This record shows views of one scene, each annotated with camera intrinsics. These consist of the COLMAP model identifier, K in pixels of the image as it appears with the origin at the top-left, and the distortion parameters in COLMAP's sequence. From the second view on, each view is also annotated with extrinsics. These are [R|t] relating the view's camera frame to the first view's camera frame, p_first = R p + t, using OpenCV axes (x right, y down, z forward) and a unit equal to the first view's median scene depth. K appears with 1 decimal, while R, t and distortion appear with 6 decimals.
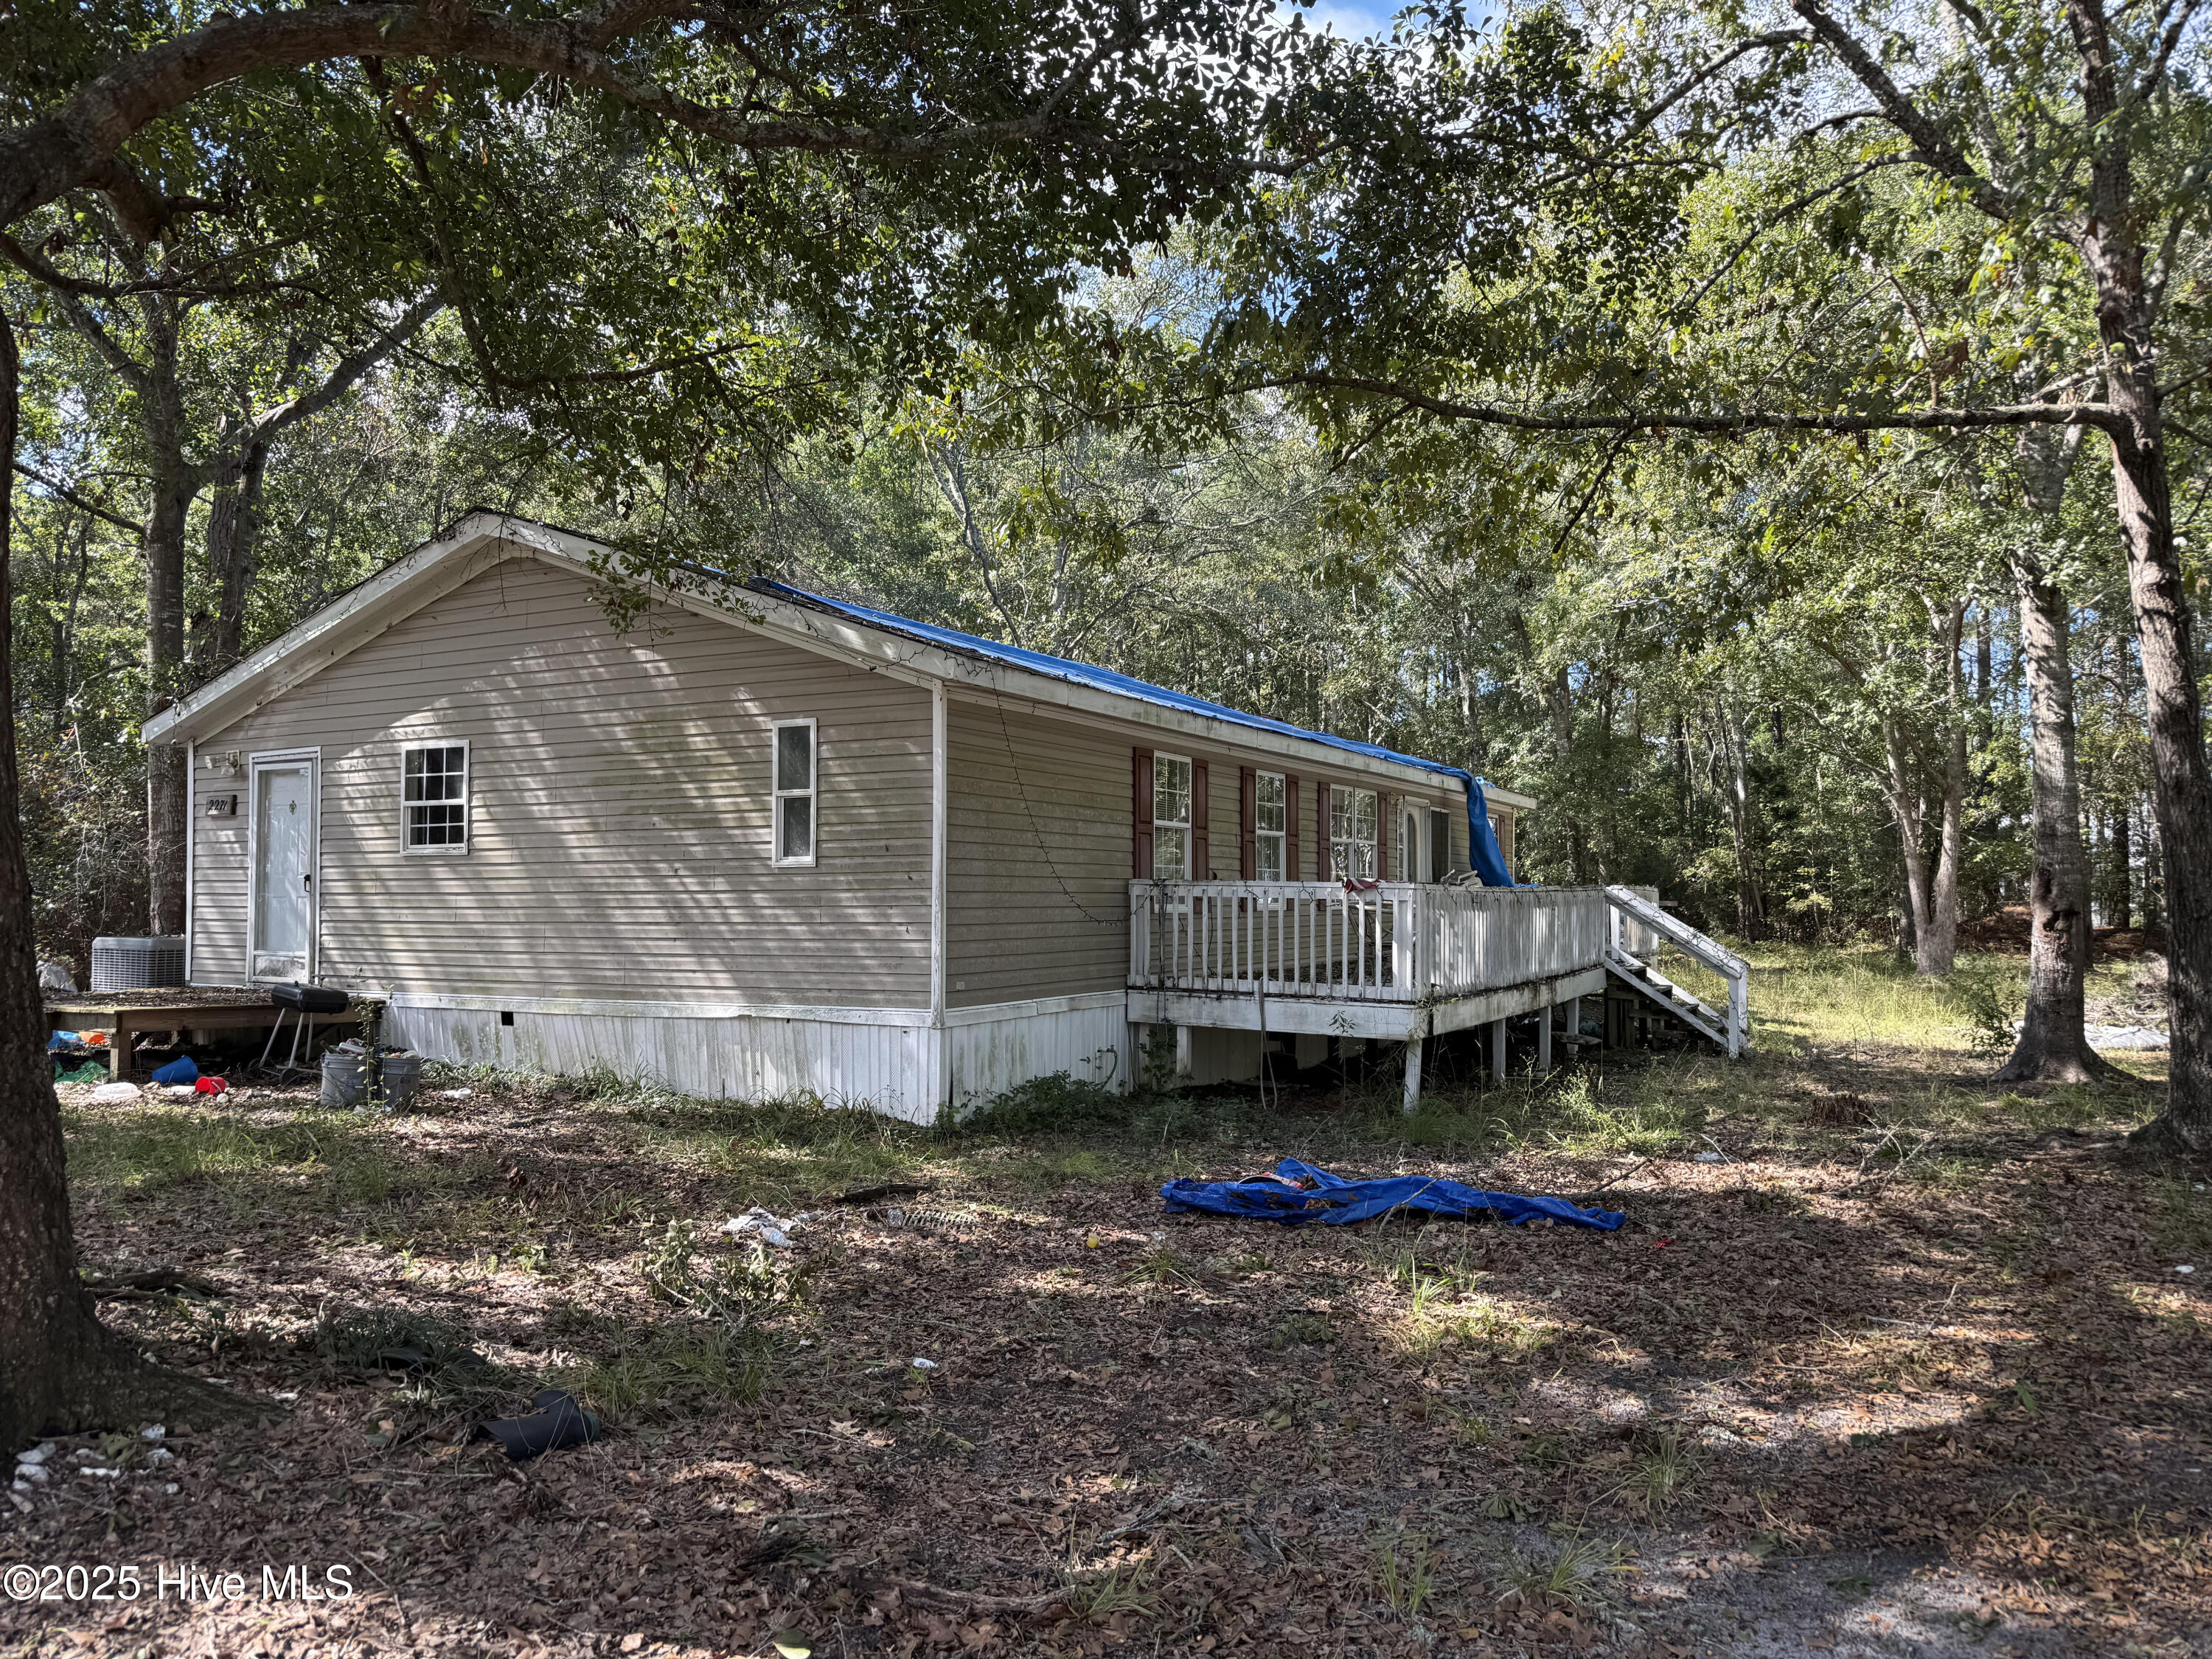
lens RADIAL K [[1554.8, 0, 1106.0], [0, 1554.8, 842.0], [0, 0, 1]] dist [0.049299, -0.059100]
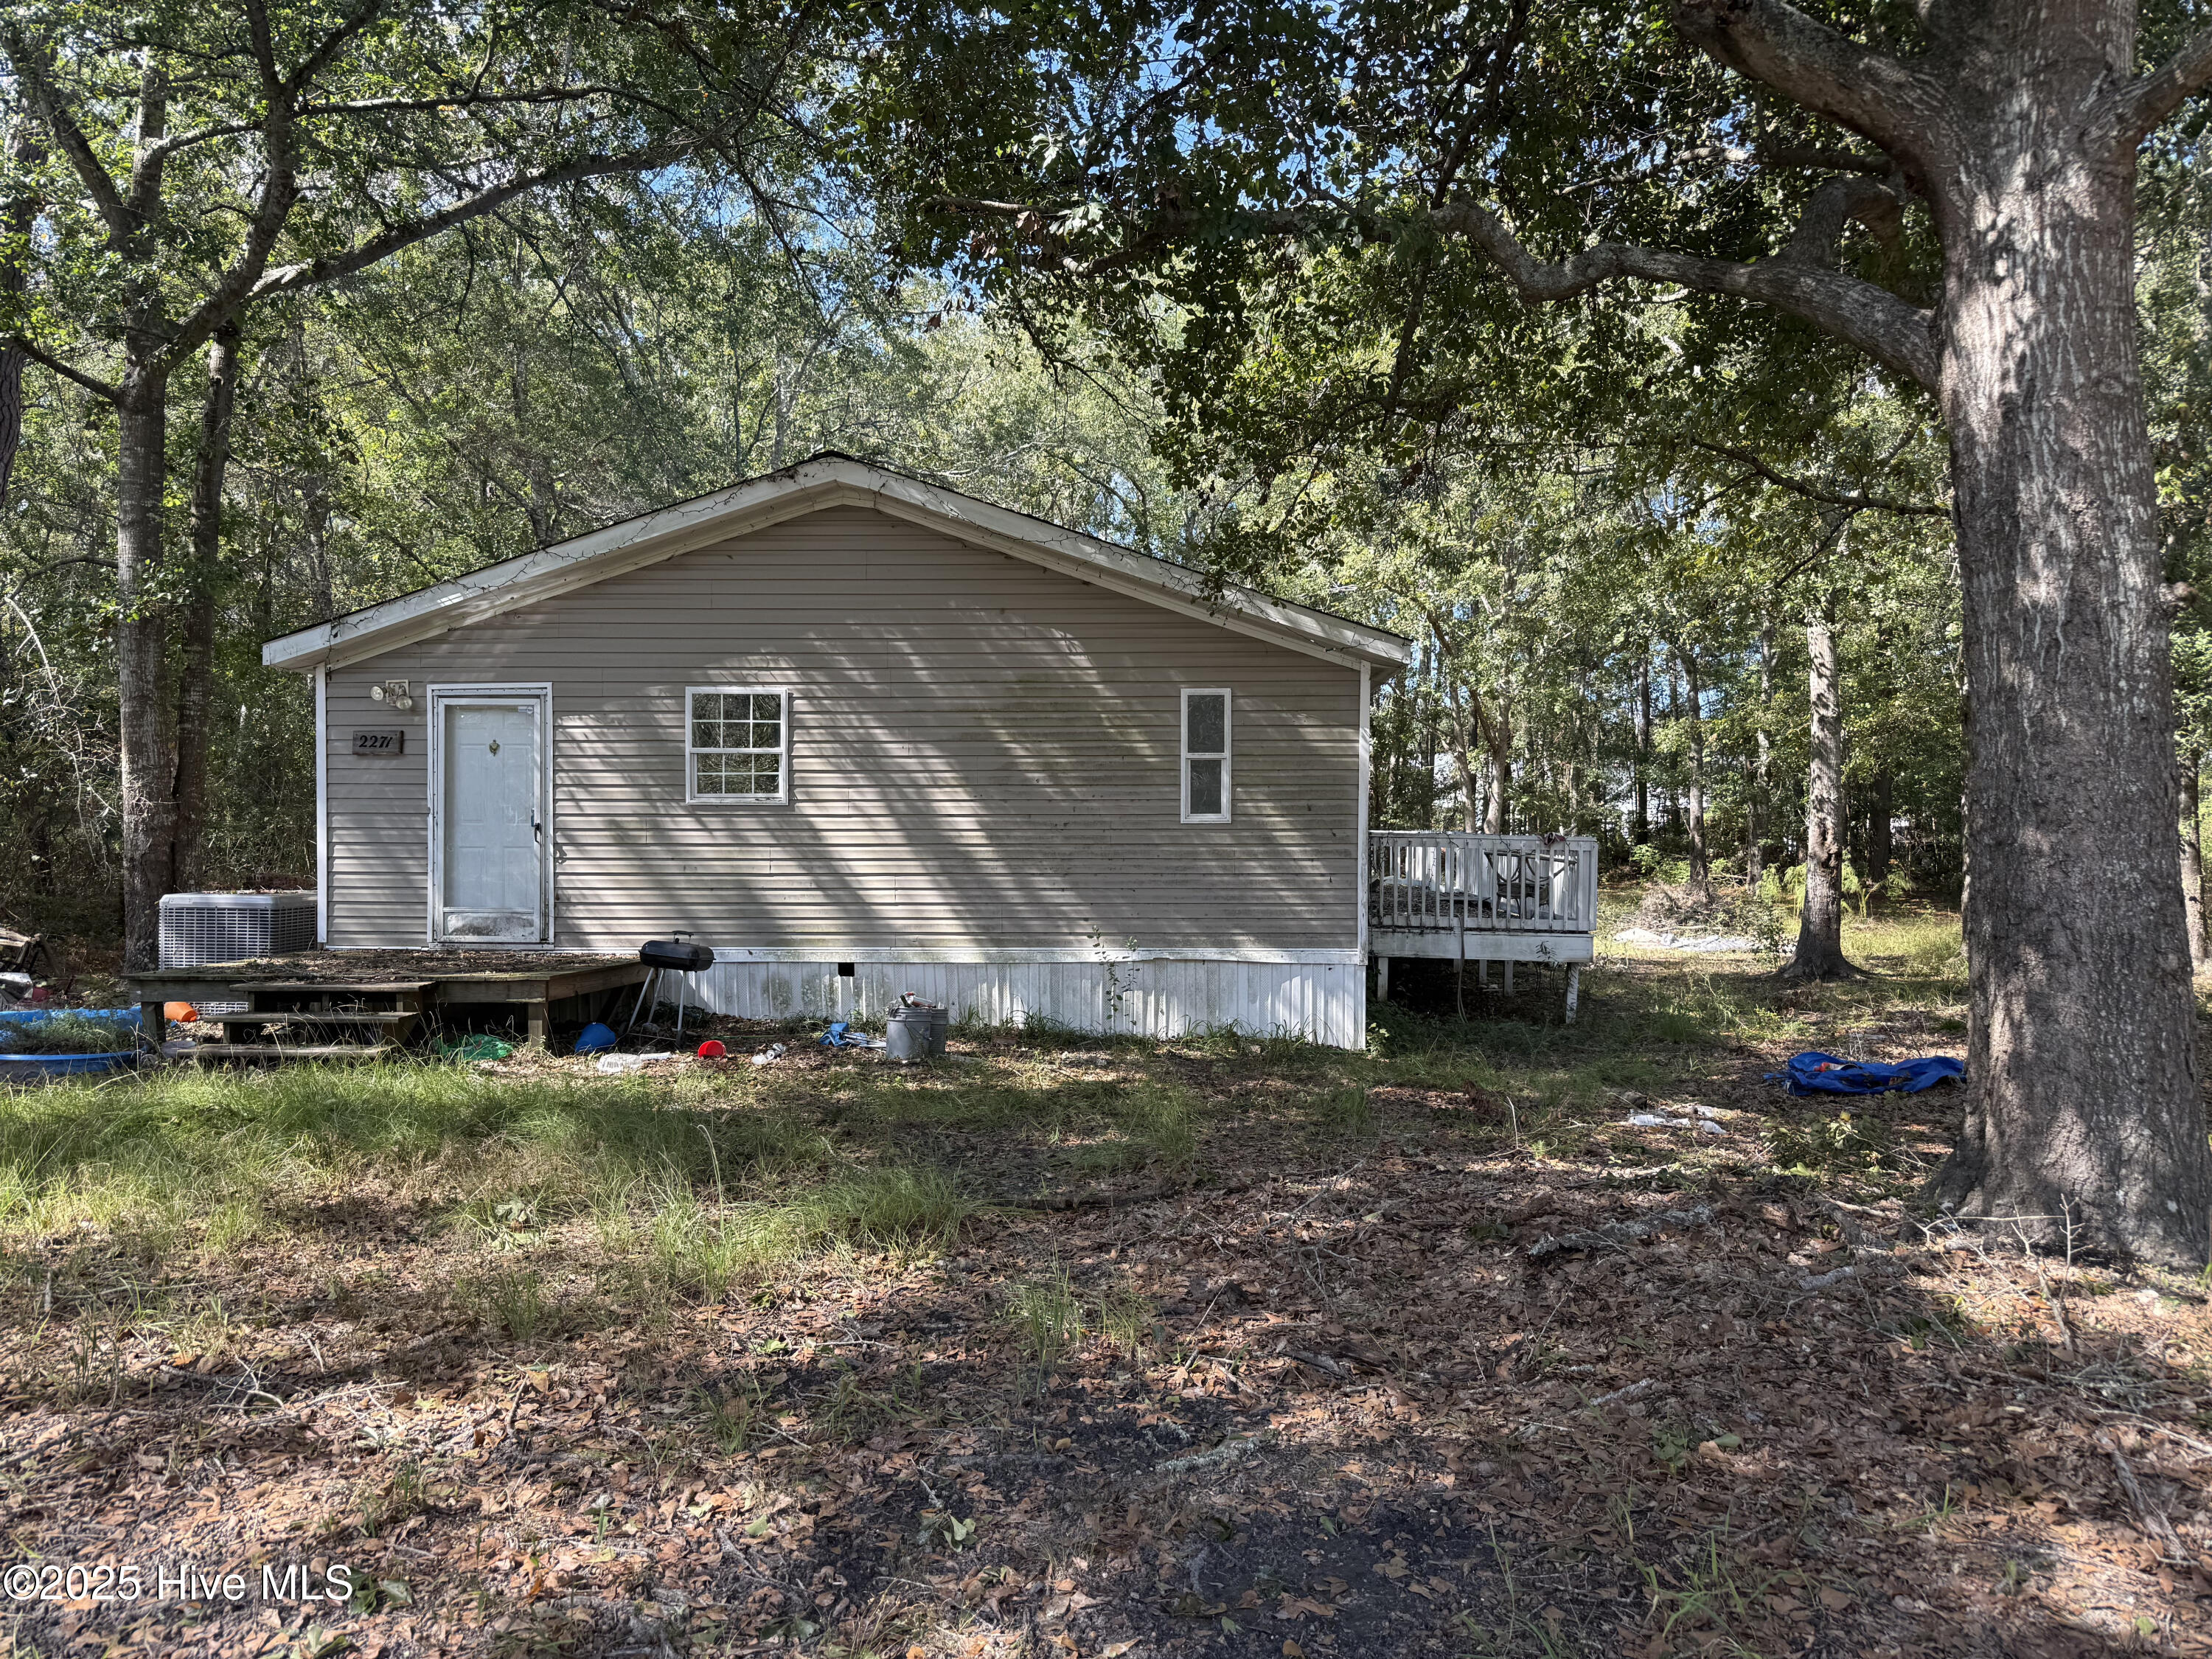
lens RADIAL K [[1554.8, 0, 1106.1], [0, 1554.8, 825.1], [0, 0, 1]] dist [0.049299, -0.059100]
pose [[0.897058, 0.004396, 0.441891, -0.660000], [-0.019168, 0.999397, 0.028969, -0.011473], [-0.441497, -0.034457, 0.896601, 0.041165]]
